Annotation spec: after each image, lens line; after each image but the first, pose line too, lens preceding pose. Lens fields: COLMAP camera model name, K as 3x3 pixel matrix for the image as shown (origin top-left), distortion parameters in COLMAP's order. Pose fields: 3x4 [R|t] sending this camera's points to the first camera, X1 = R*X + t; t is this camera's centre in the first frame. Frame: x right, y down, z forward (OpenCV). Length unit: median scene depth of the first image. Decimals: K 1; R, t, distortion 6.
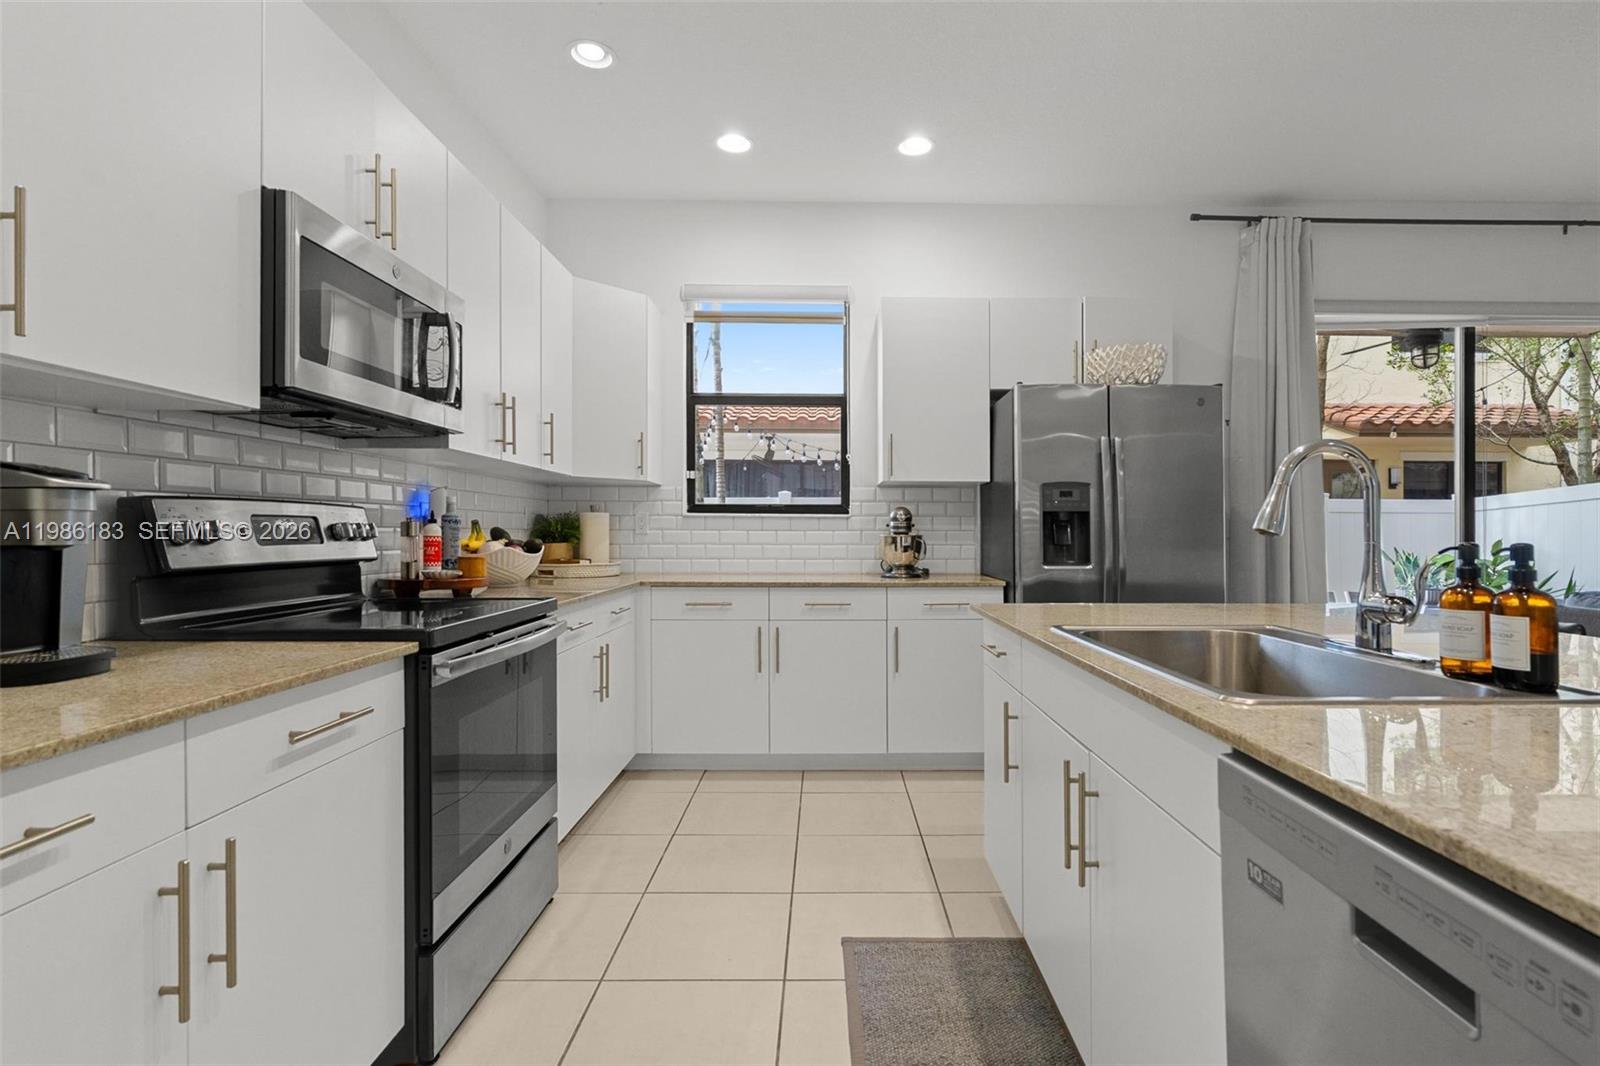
lens RADIAL K [[760.3, 0, 839.5], [0, 760.3, 532.4], [0, 0, 1]] dist [0.000751, -0.000455]
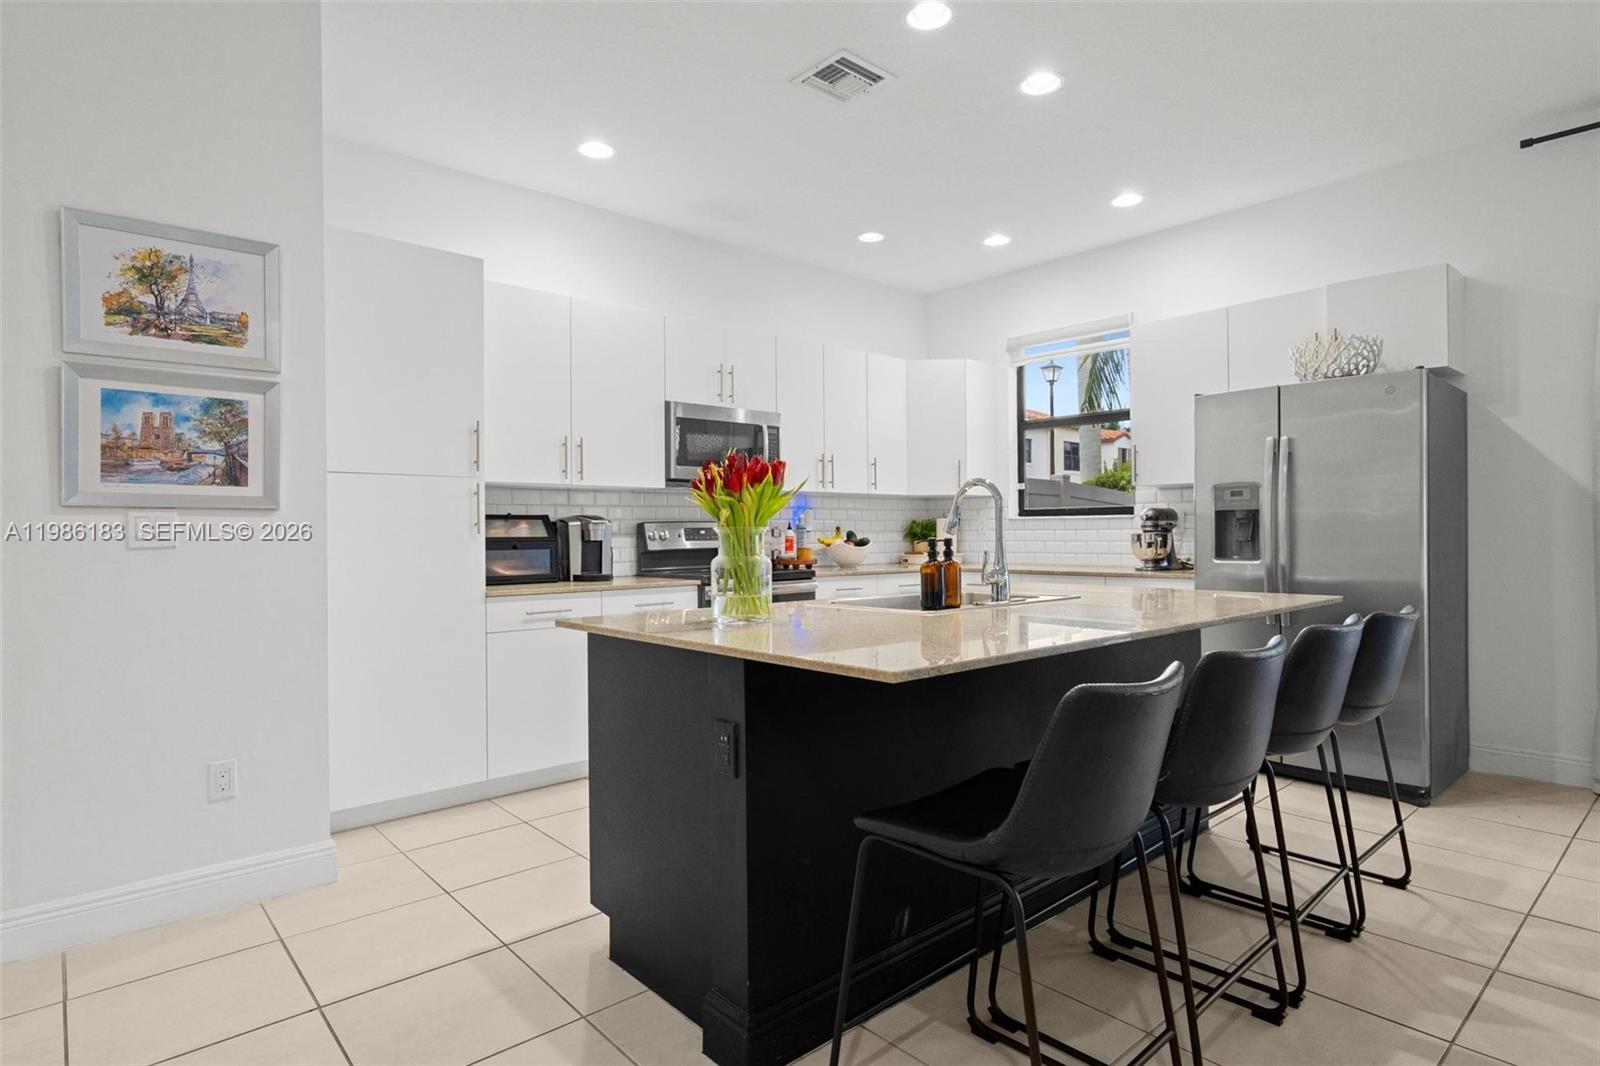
lens RADIAL K [[850.2, 0, 797.5], [0, 850.2, 536.8], [0, 0, 1]] dist [0.007638, 0.001847]
pose [[0.646478, -0.004898, -0.762917, 0.814849], [0.010638, 0.999940, 0.002595, 0.000519], [0.762859, -0.009793, 0.646491, -0.252412]]
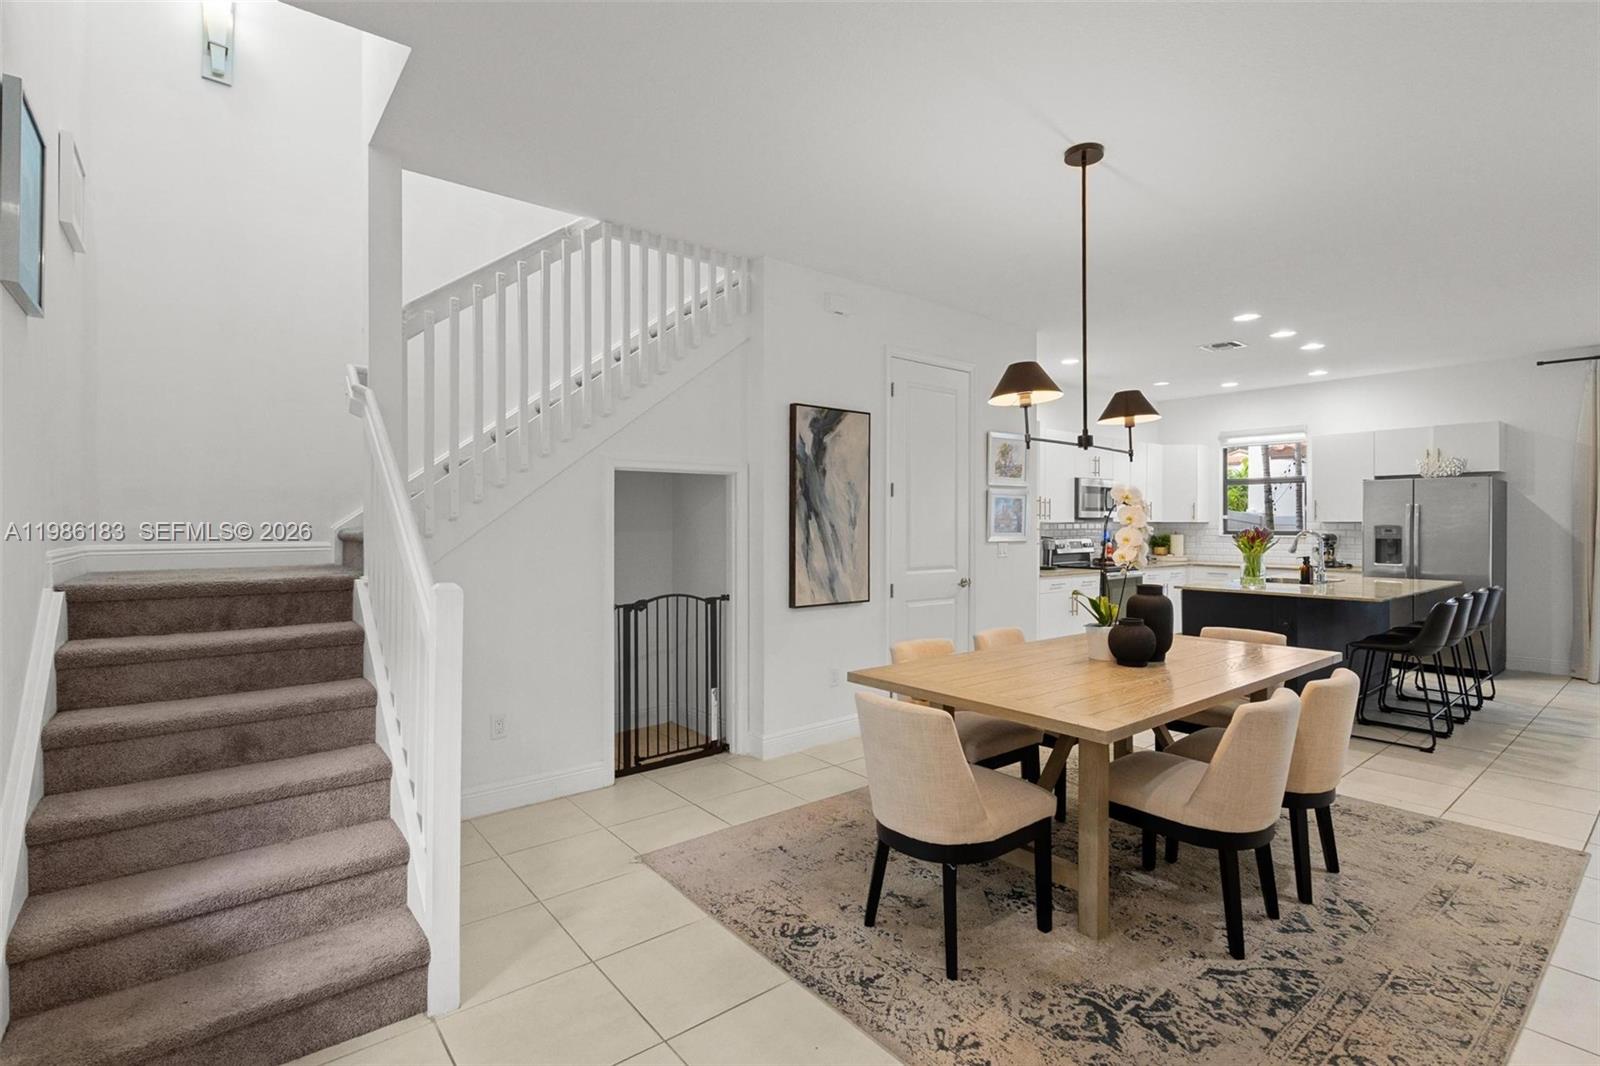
lens RADIAL K [[760.3, 0, 783.8], [0, 760.3, 533.7], [0, 0, 1]] dist [0.000751, -0.000455]
pose [[0.608320, 0.007850, -0.793653, 0.971228], [0.001054, 0.999942, 0.010698, -0.066666], [0.793691, -0.007344, 0.608277, -1.689533]]
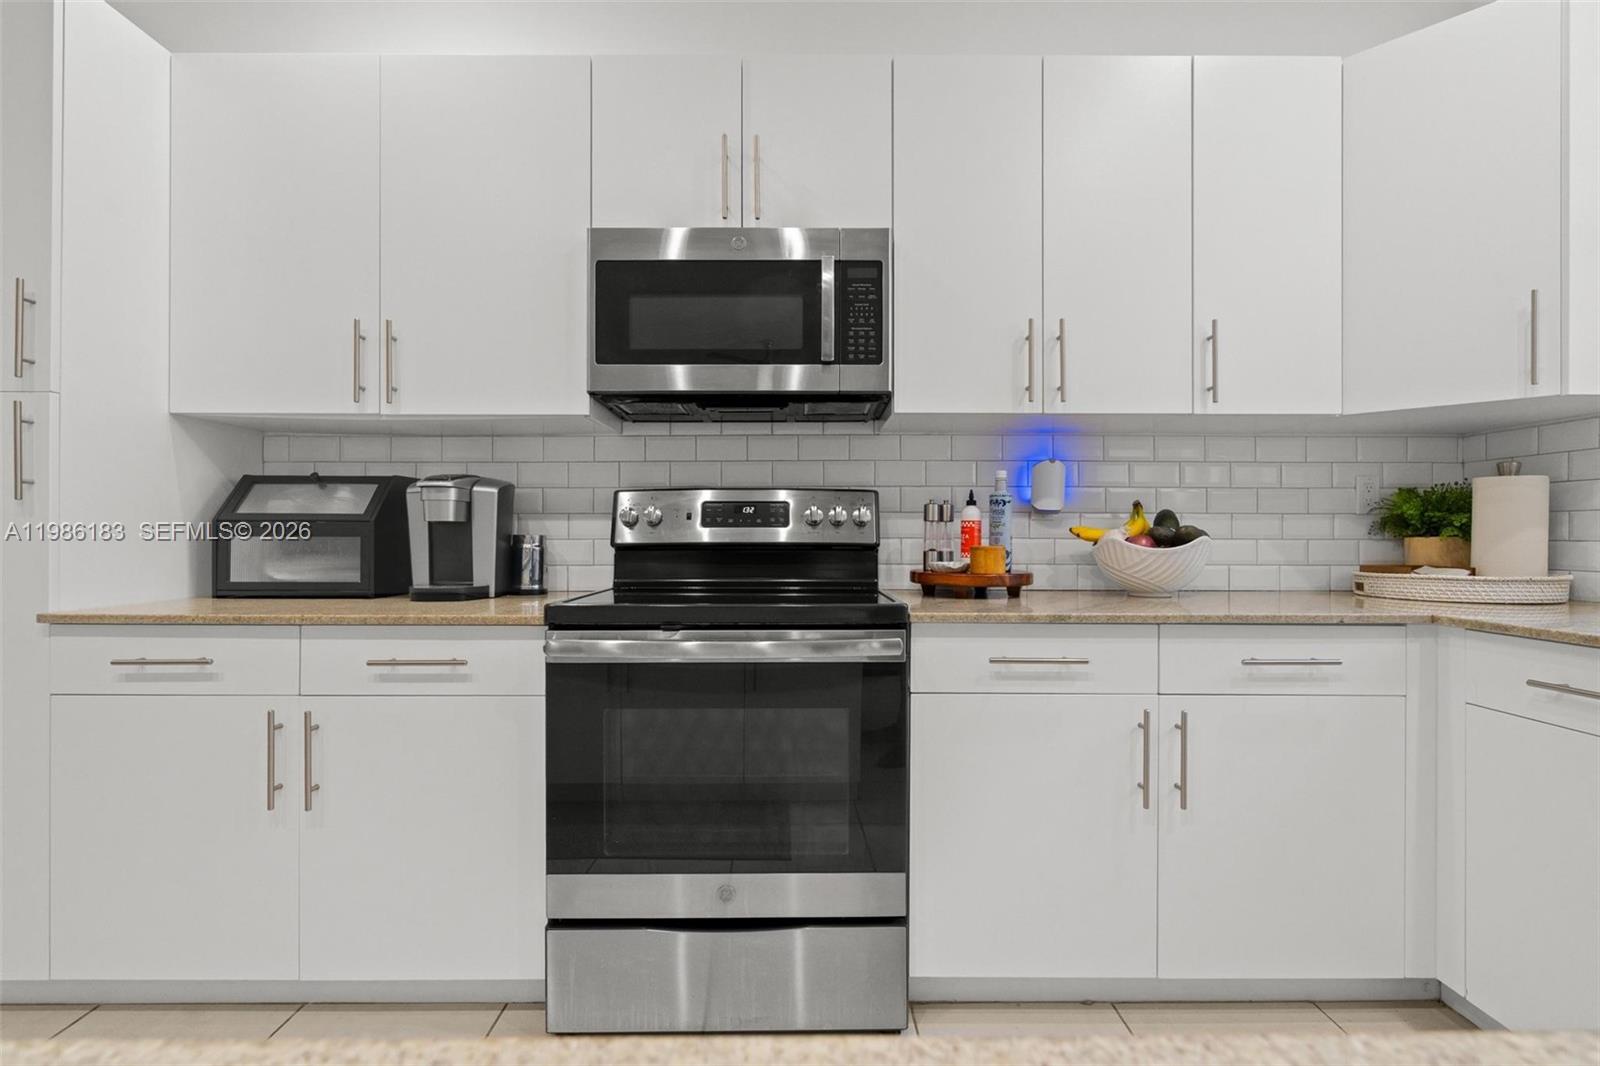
lens RADIAL K [[760.3, 0, 810.7], [0, 760.3, 529.4], [0, 0, 1]] dist [0.000751, -0.000455]
pose [[-0.004437, -0.019182, -0.999806, 0.221170], [-0.001315, 0.999815, -0.019176, 0.022801], [0.999989, 0.001229, -0.004462, 0.637221]]
